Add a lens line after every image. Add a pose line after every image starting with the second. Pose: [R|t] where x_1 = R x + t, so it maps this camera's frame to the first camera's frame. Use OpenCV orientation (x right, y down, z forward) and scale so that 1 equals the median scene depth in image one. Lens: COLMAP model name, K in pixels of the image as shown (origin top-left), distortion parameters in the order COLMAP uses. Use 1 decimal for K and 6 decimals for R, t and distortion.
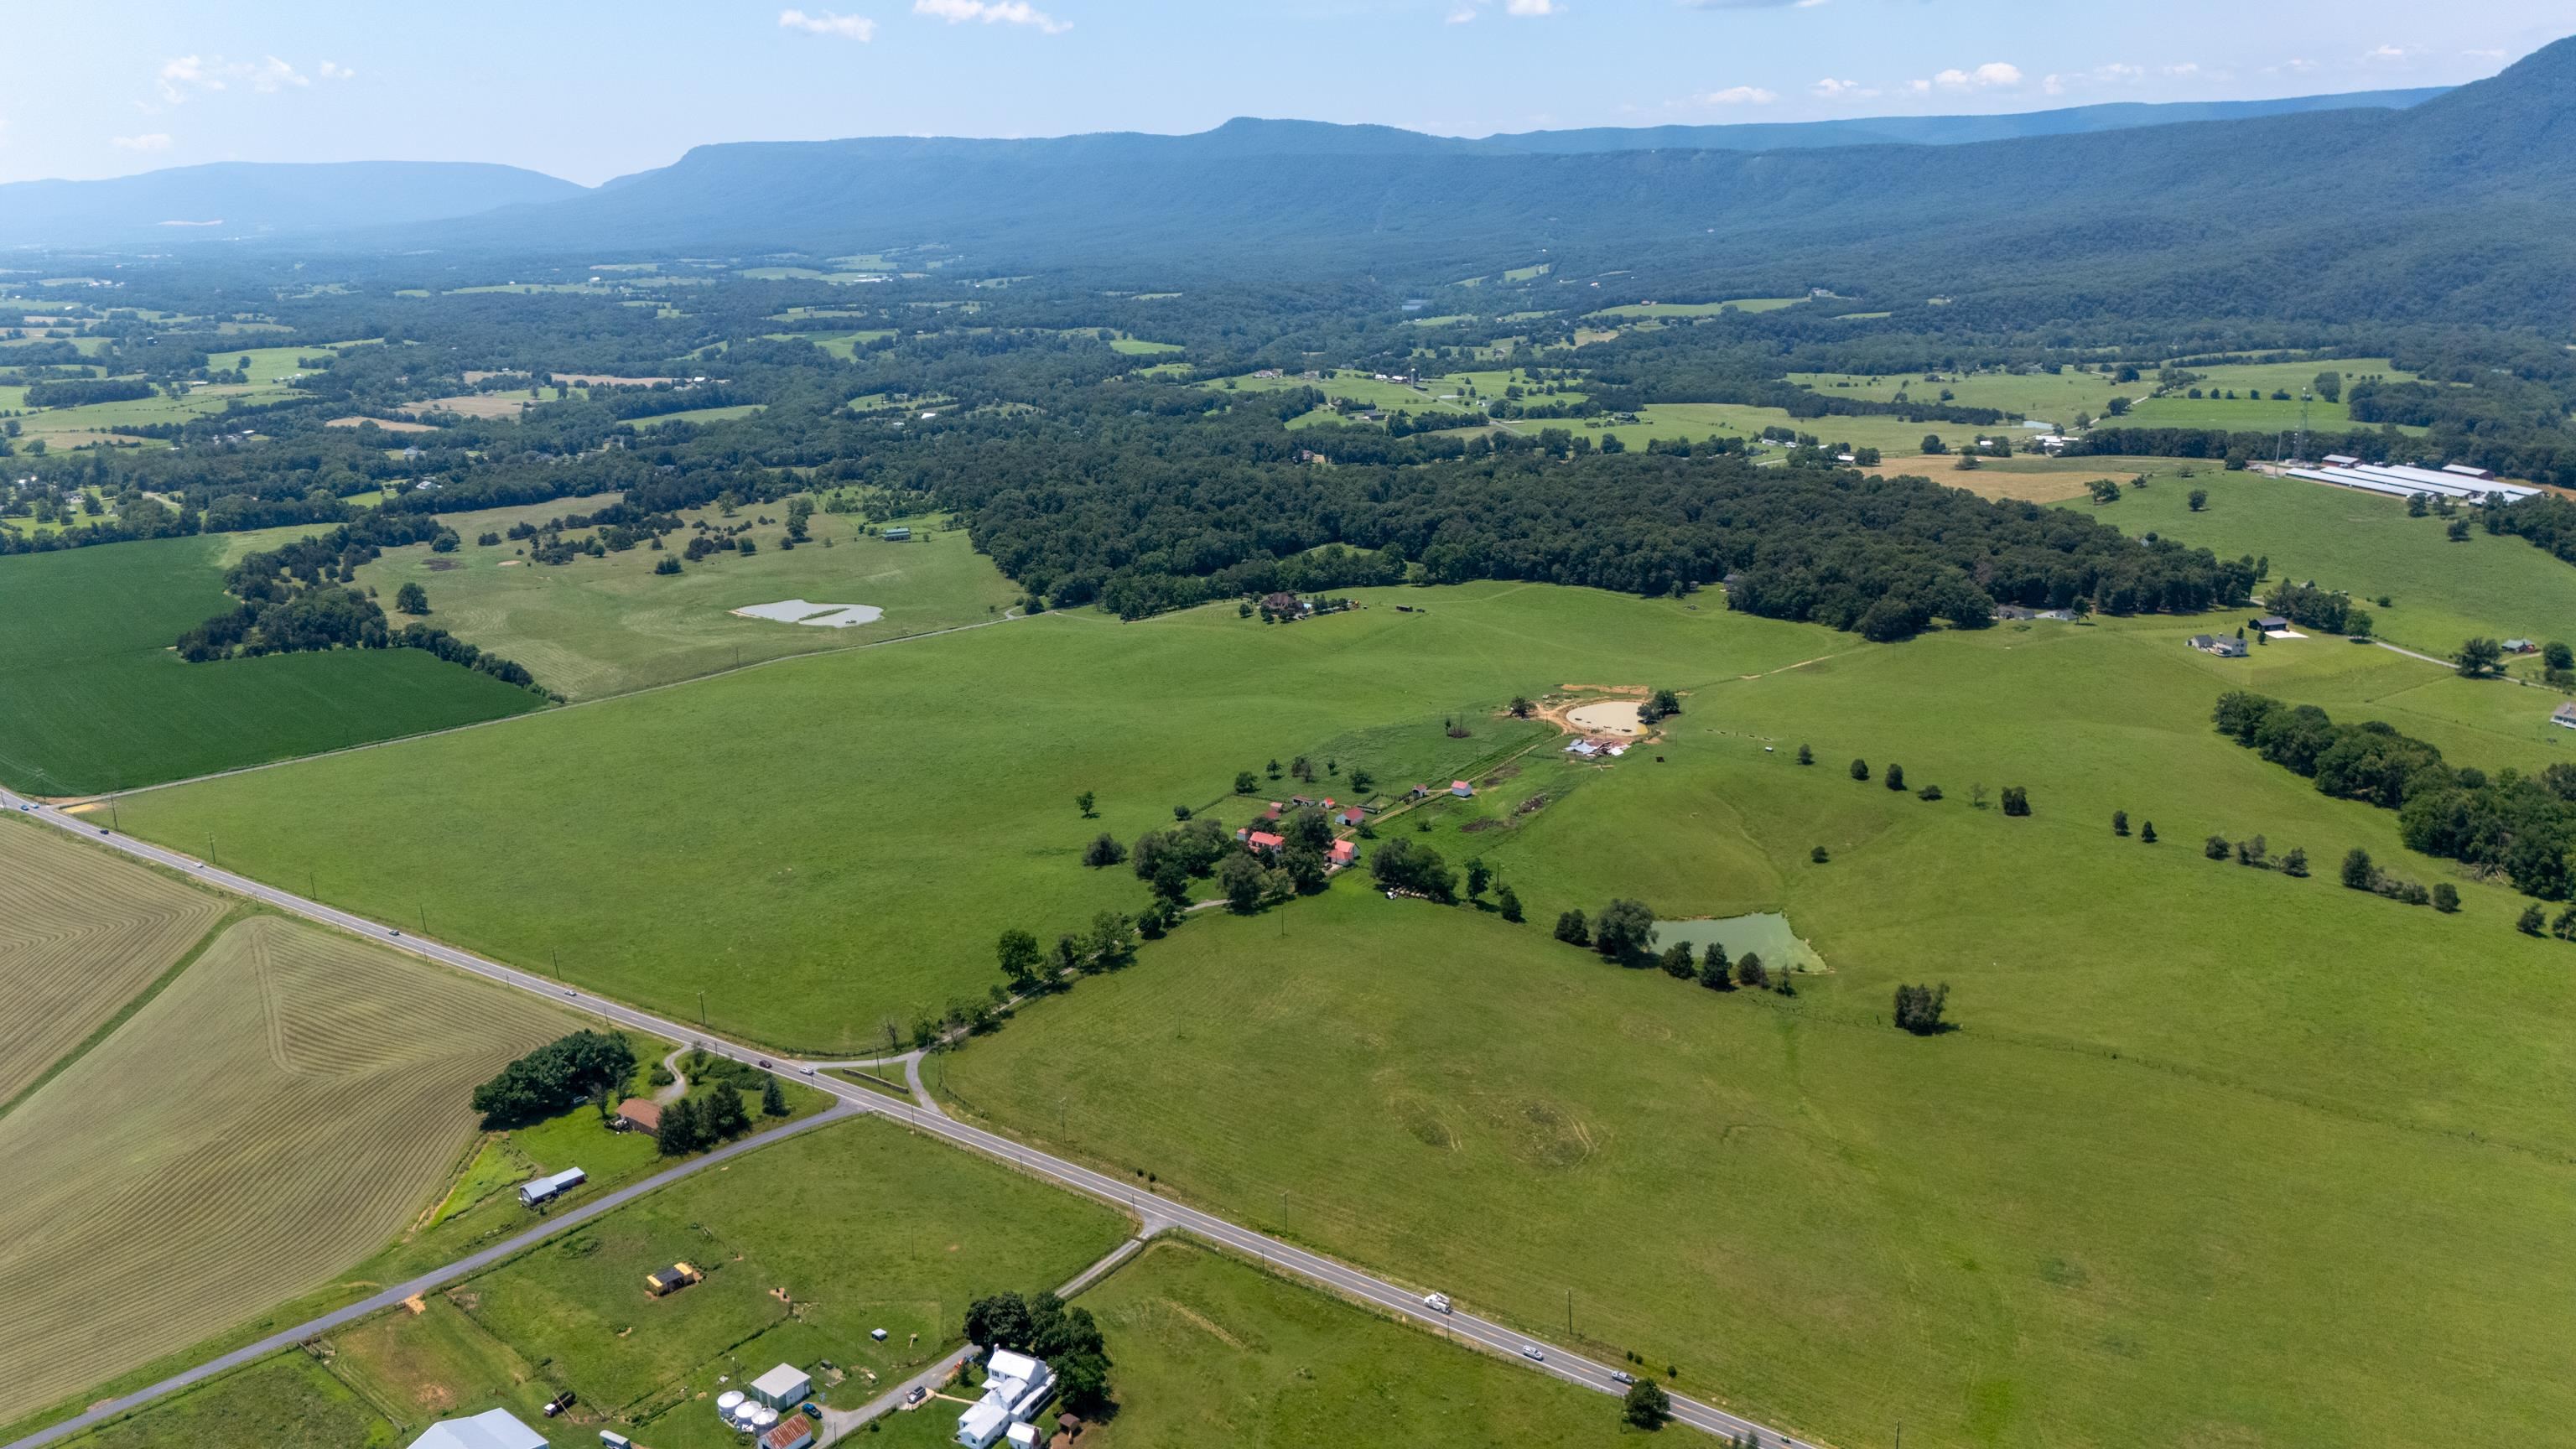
lens RADIAL K [[1909.8, 0, 1288.0], [0, 1909.8, 724.5], [0, 0, 1]] dist [0.077663, -0.092457]
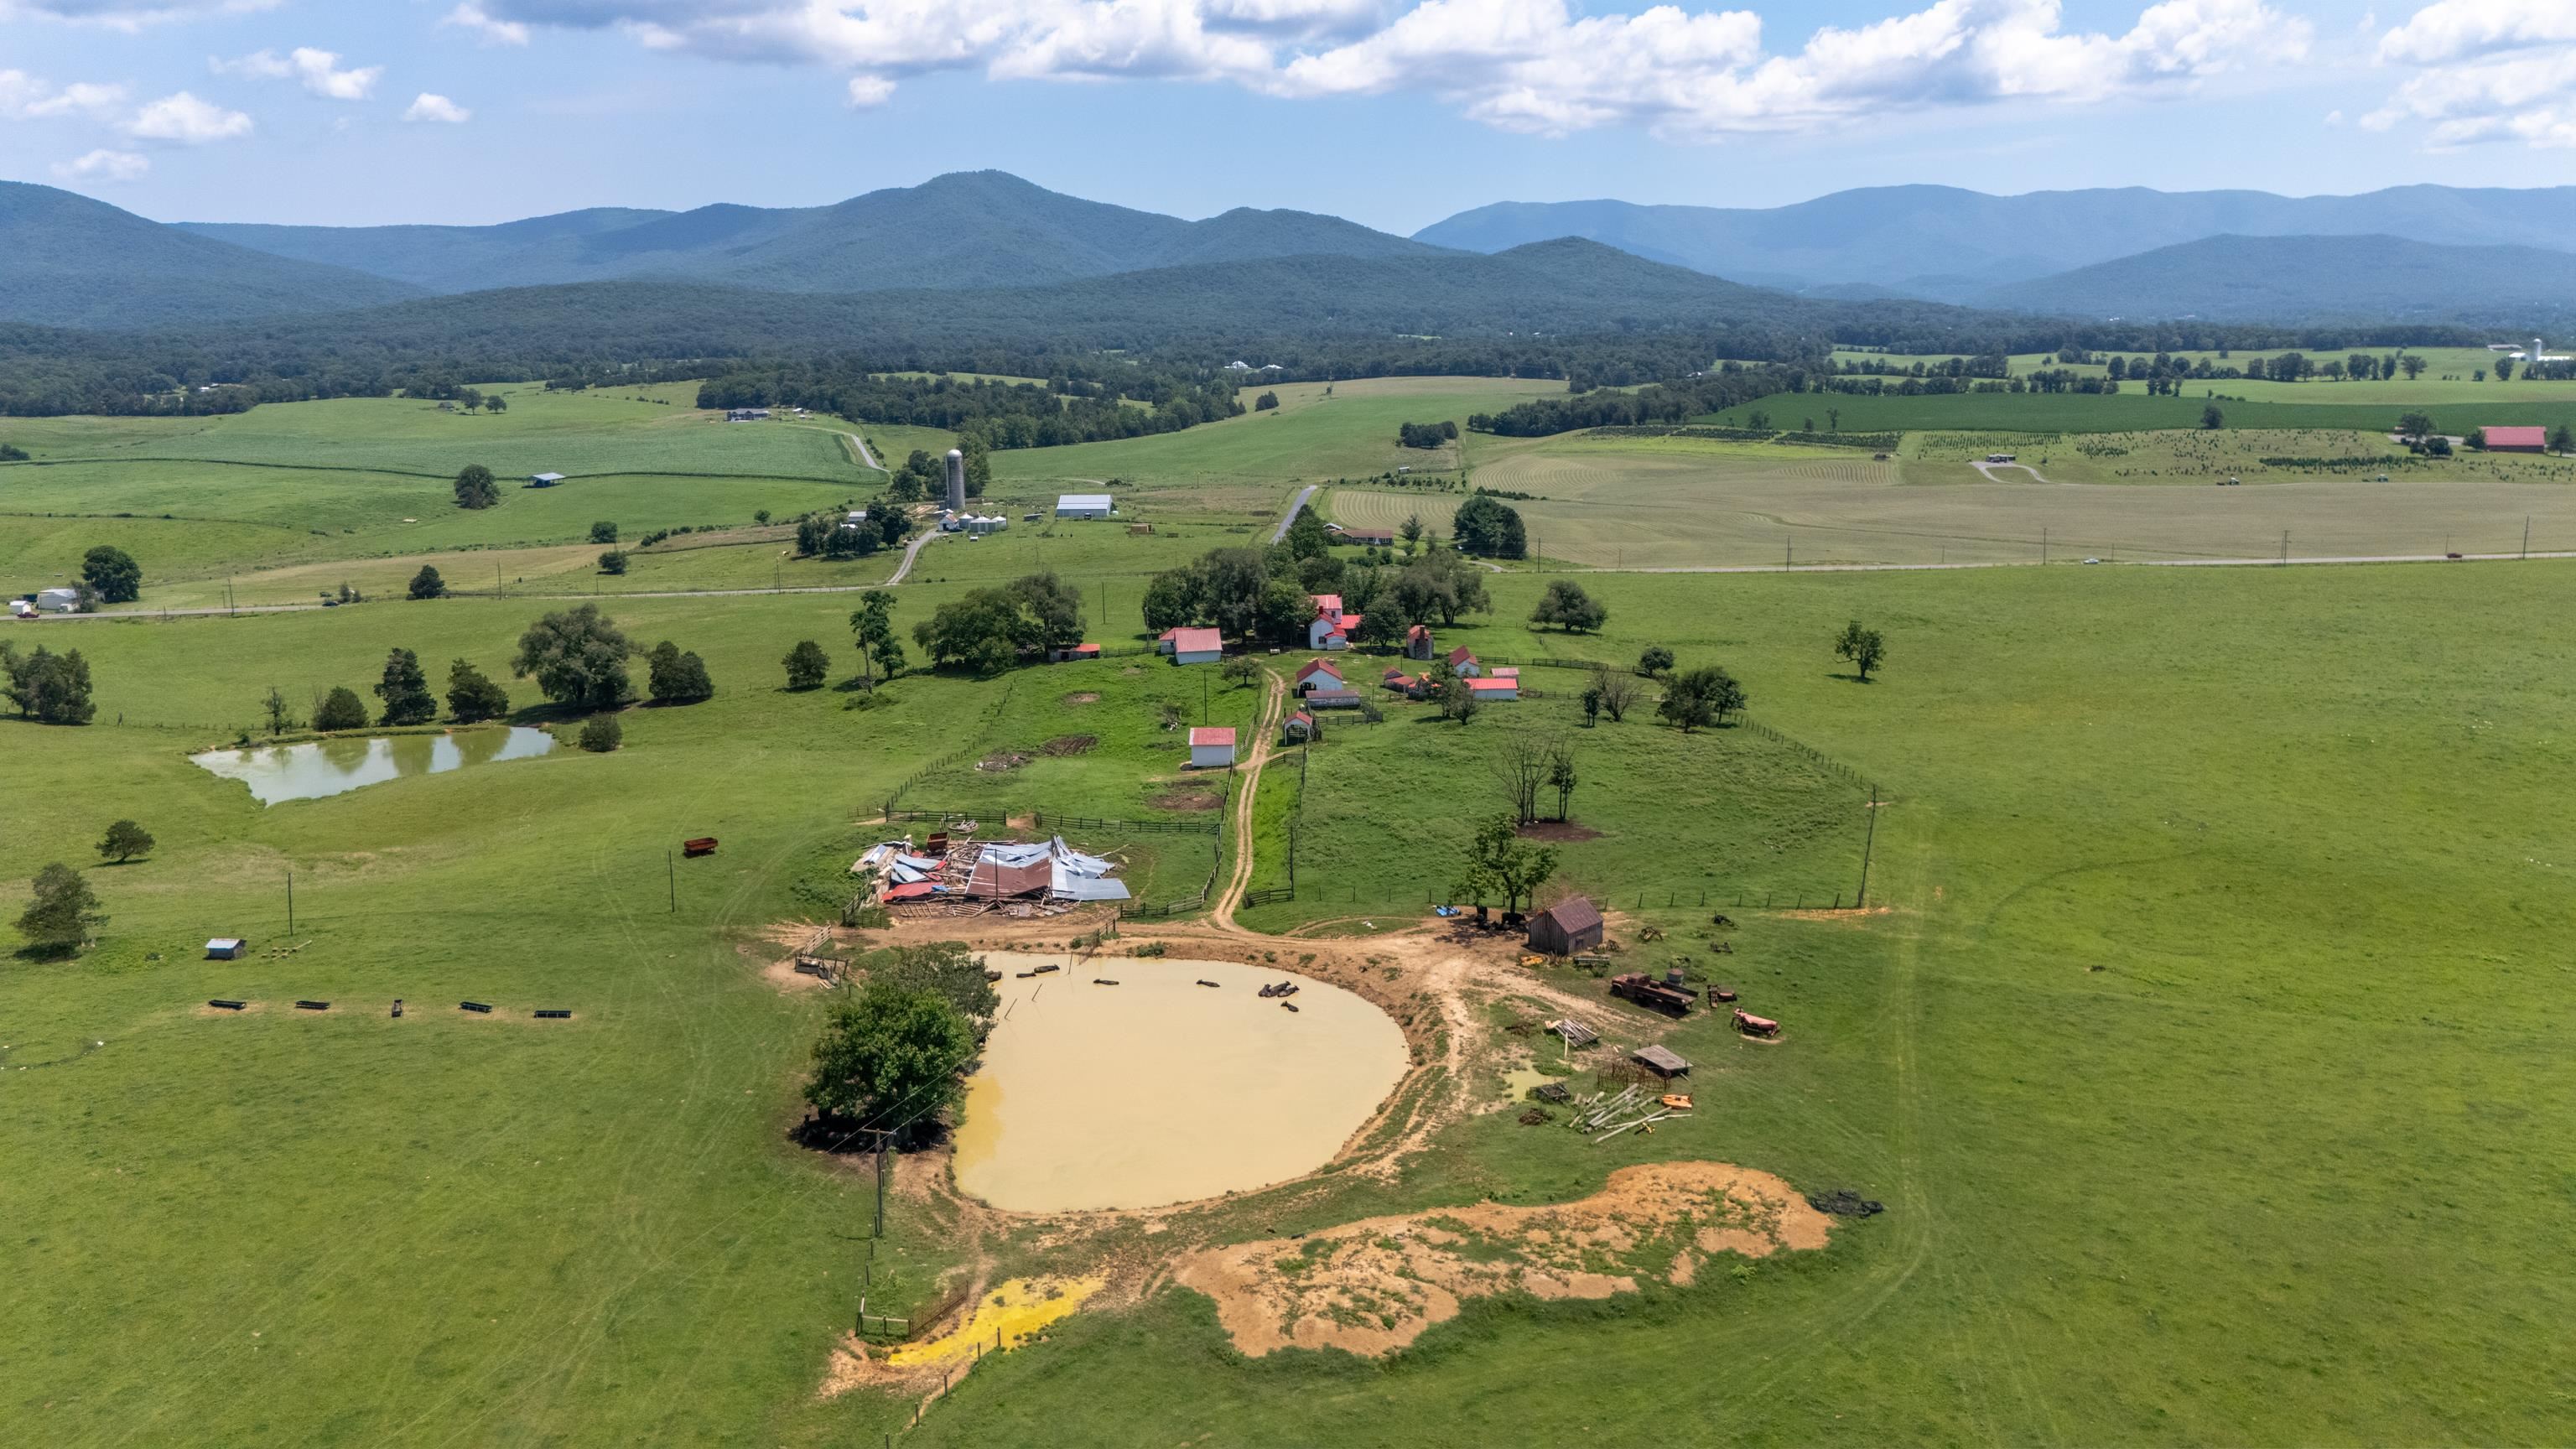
lens RADIAL K [[1900.8, 0, 1287.1], [0, 1900.8, 729.6], [0, 0, 1]] dist [0.079958, -0.088043]
pose [[-0.780366, 0.163832, -0.603480, 0.313043], [-0.138102, 0.896087, 0.421849, -0.128866], [0.609883, 0.412538, -0.676650, 1.330107]]
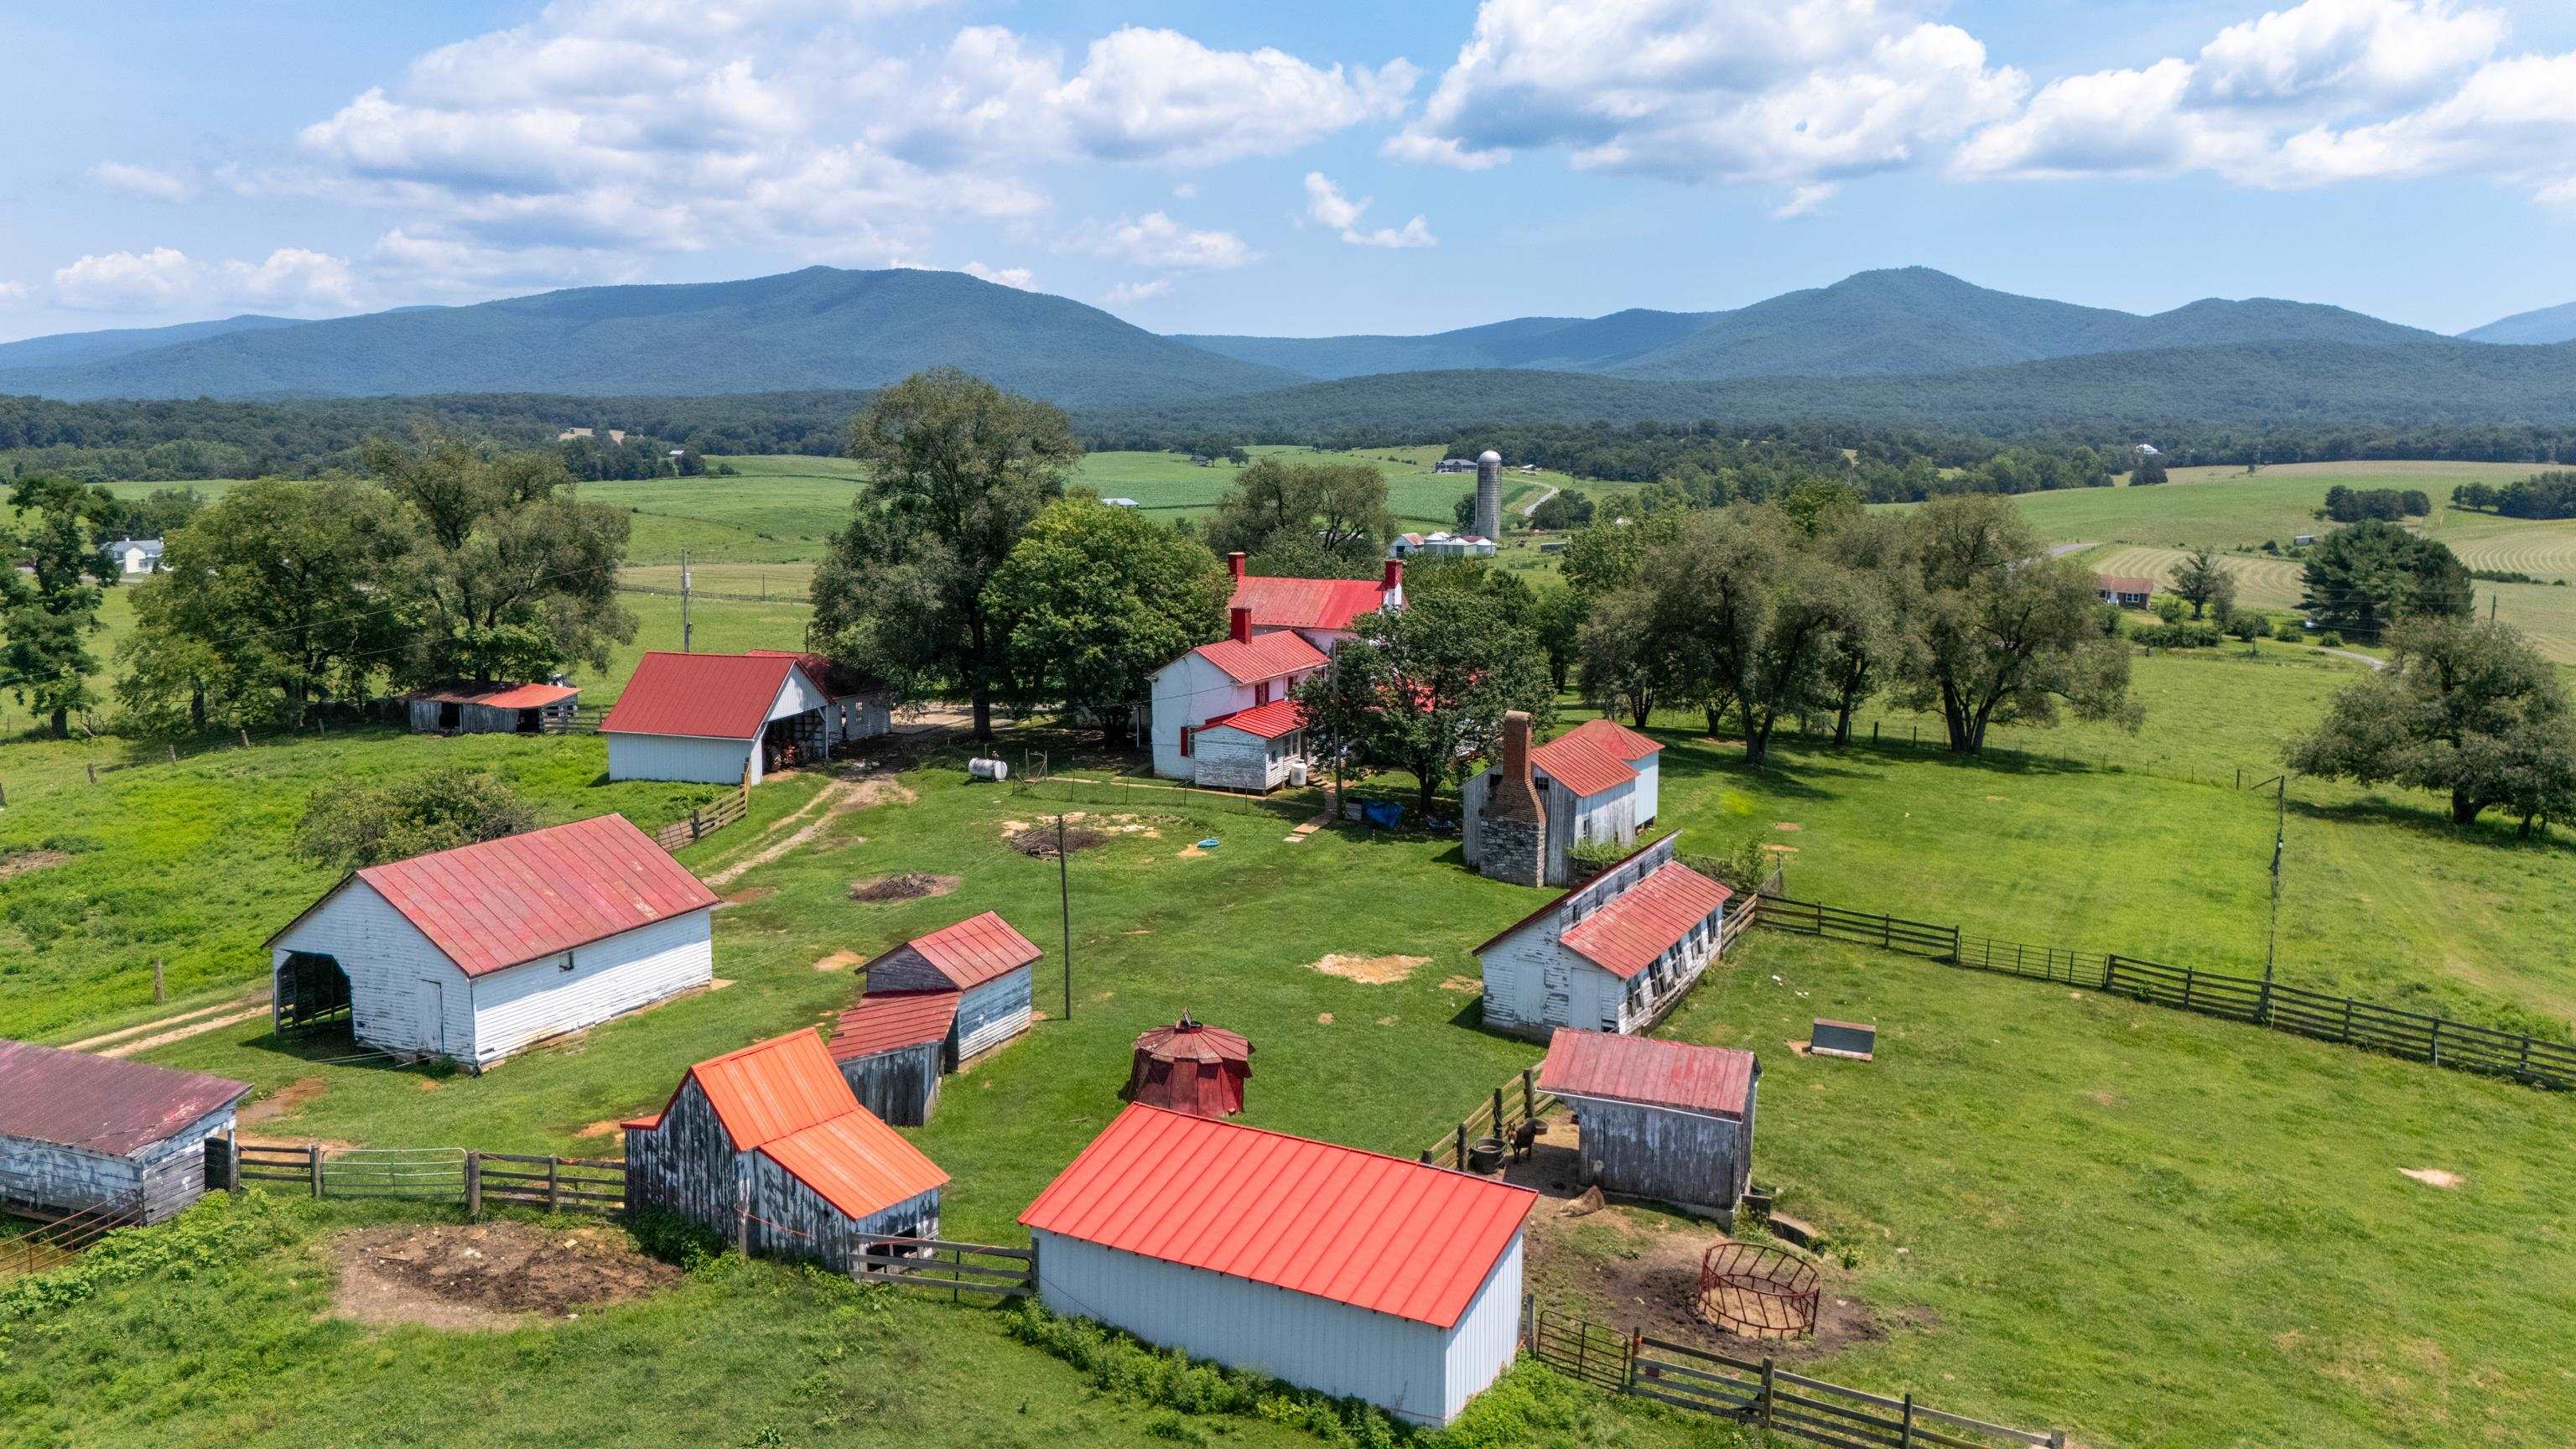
lens RADIAL K [[1900.8, 0, 1287.1], [0, 1900.8, 729.6], [0, 0, 1]] dist [0.079958, -0.088043]
pose [[-0.978866, 0.043457, -0.199830, 0.017273], [-0.043365, 0.910829, 0.410499, 0.009763], [0.199850, 0.410490, -0.889696, 1.094823]]
